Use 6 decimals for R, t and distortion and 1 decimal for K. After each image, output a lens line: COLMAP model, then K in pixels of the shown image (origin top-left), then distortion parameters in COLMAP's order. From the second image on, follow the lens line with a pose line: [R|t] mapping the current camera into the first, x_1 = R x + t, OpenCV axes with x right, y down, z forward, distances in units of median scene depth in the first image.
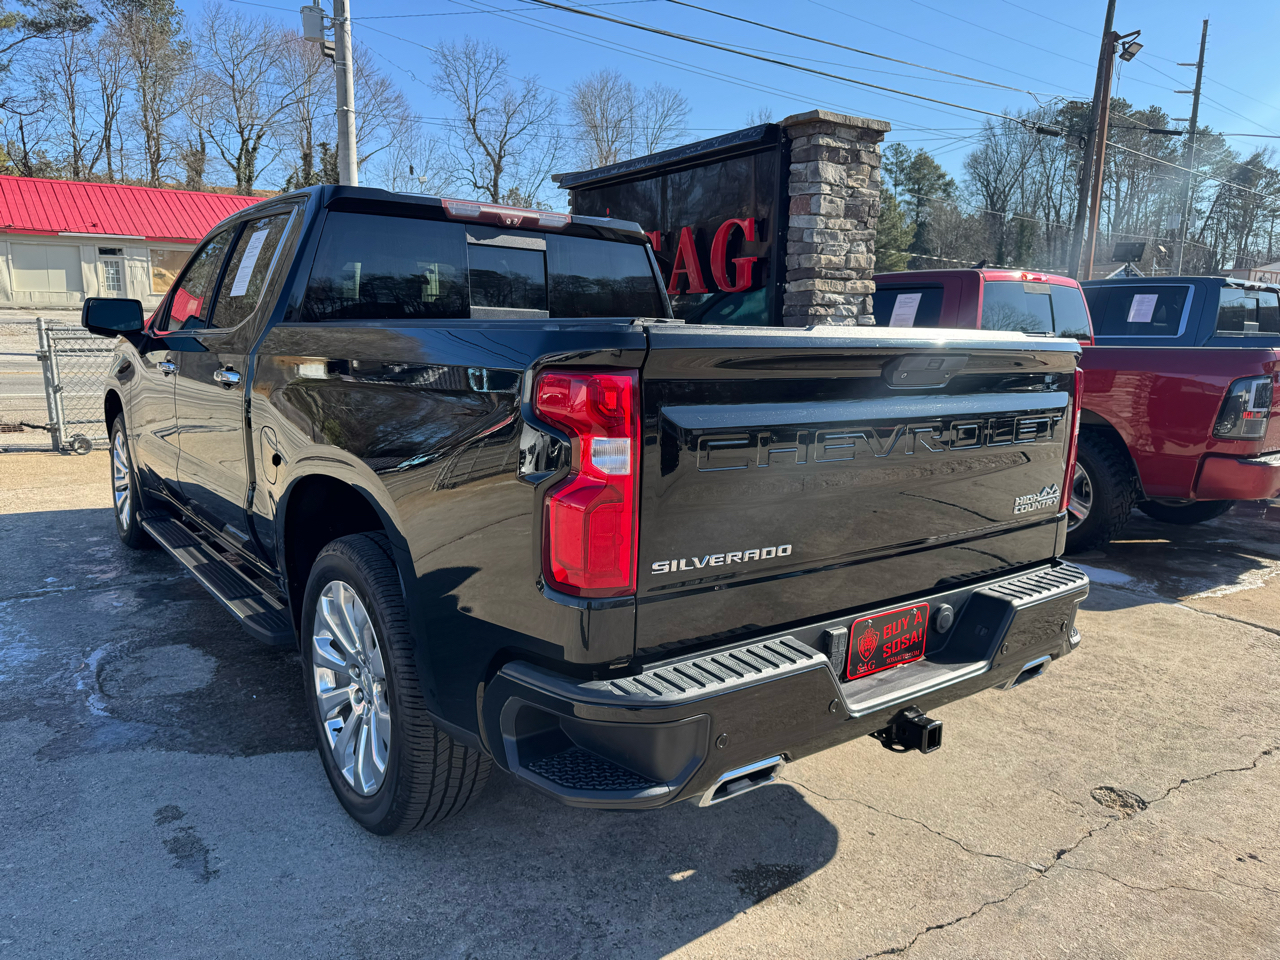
lens RADIAL K [[890.2, 0, 642.8], [0, 890.2, 490.2], [0, 0, 1]] dist [0.023367, -0.031302]
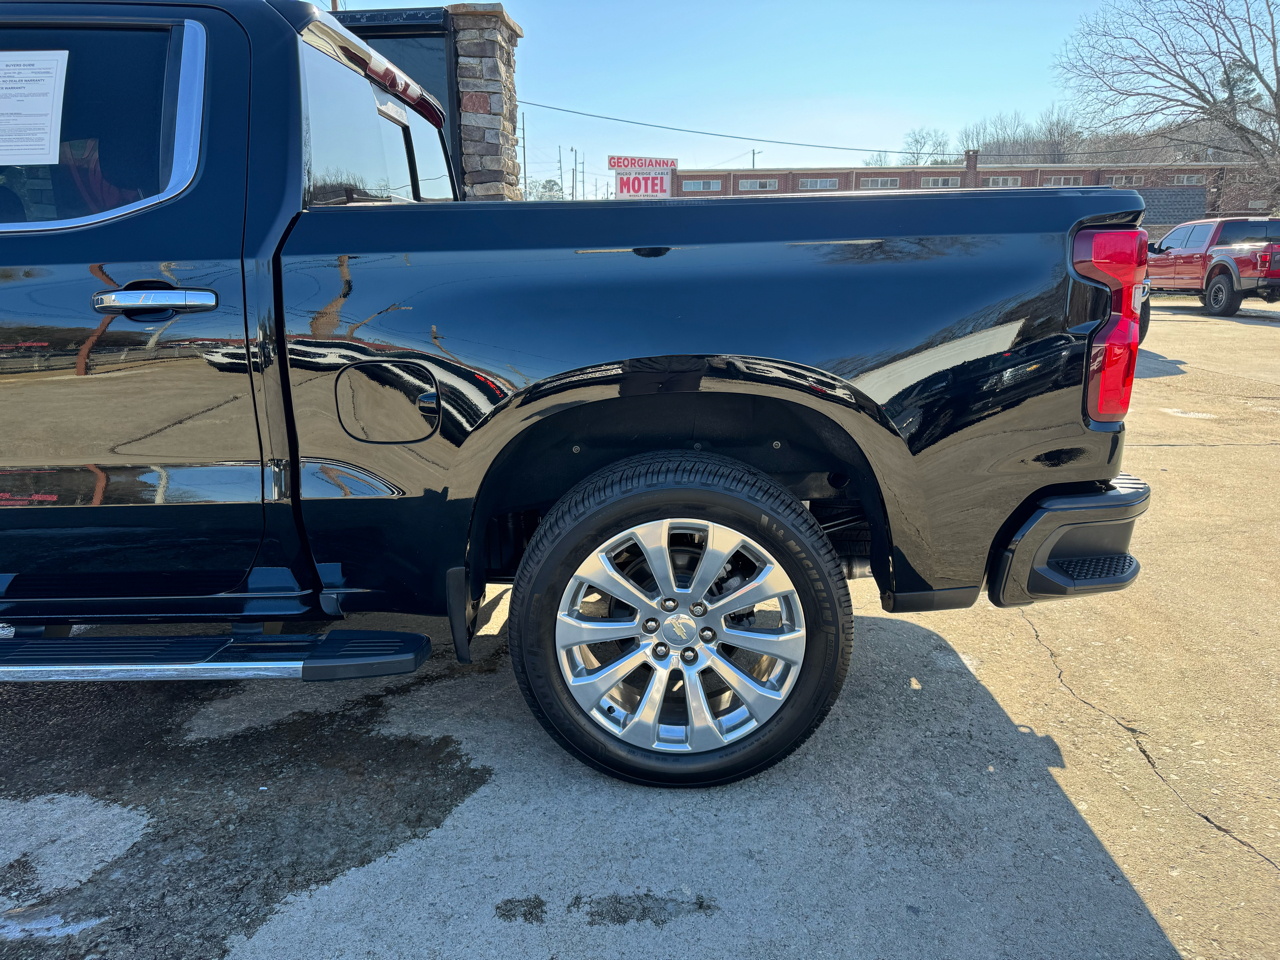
lens RADIAL K [[898.5, 0, 640.5], [0, 898.5, 479.4], [0, 0, 1]] dist [0.002362, 0.002078]
pose [[0.620485, -0.204947, 0.756964, -0.540175], [0.157792, 0.978134, 0.135486, -0.027694], [-0.768180, 0.035376, 0.639256, 0.268820]]
